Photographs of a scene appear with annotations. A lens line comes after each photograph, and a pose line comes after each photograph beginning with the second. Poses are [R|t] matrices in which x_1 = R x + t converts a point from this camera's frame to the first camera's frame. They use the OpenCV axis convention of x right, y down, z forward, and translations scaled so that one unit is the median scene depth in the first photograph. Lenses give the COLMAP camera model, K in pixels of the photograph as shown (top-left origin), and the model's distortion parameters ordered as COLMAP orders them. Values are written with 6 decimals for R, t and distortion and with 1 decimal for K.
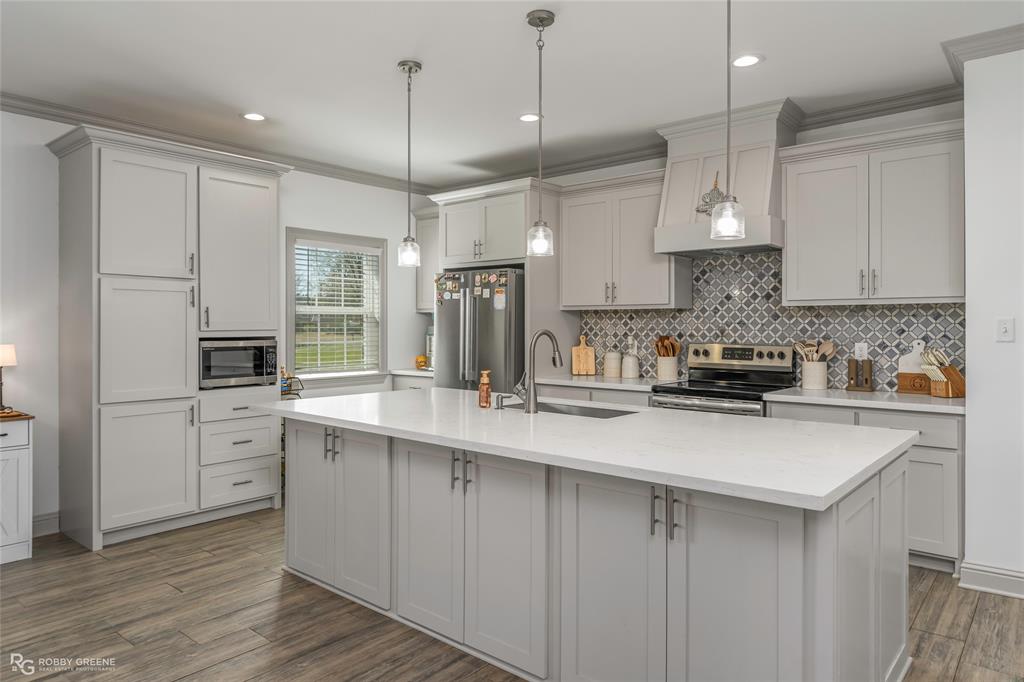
lens RADIAL K [[650.7, 0, 512.0], [0, 650.7, 341.0], [0, 0, 1]] dist [0.000095, -0.000117]
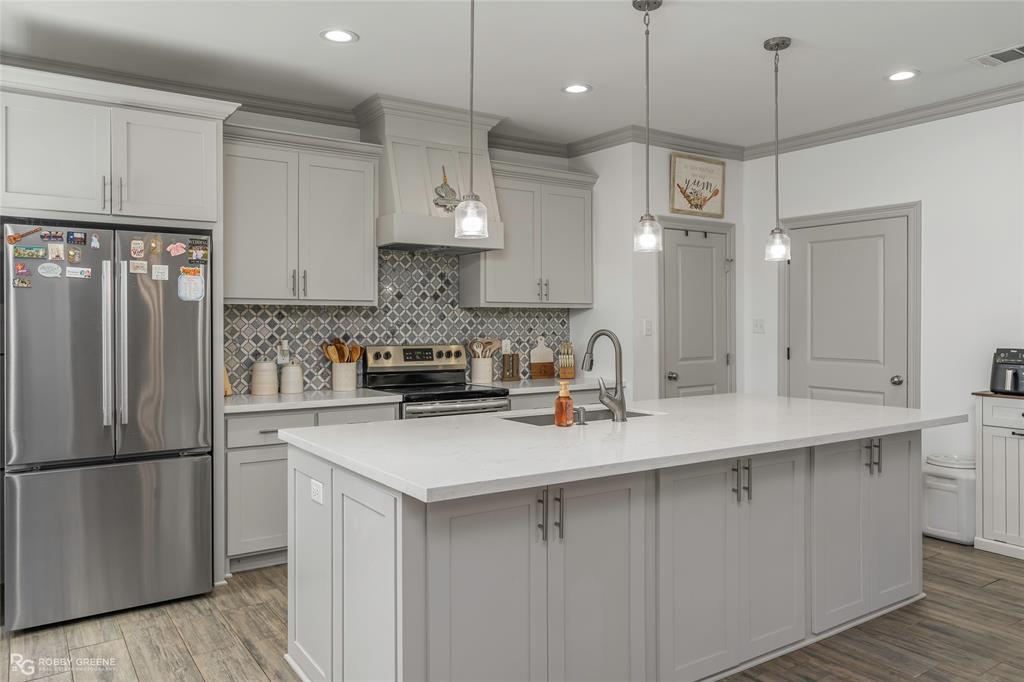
lens RADIAL K [[731.8, 0, 510.1], [0, 731.8, 329.9], [0, 0, 1]] dist [-0.004181, -0.002056]
pose [[0.283353, -0.007791, 0.958984, -0.652134], [0.026778, 0.999641, 0.000209, -0.013764], [-0.958642, 0.025621, 0.283460, 0.558923]]
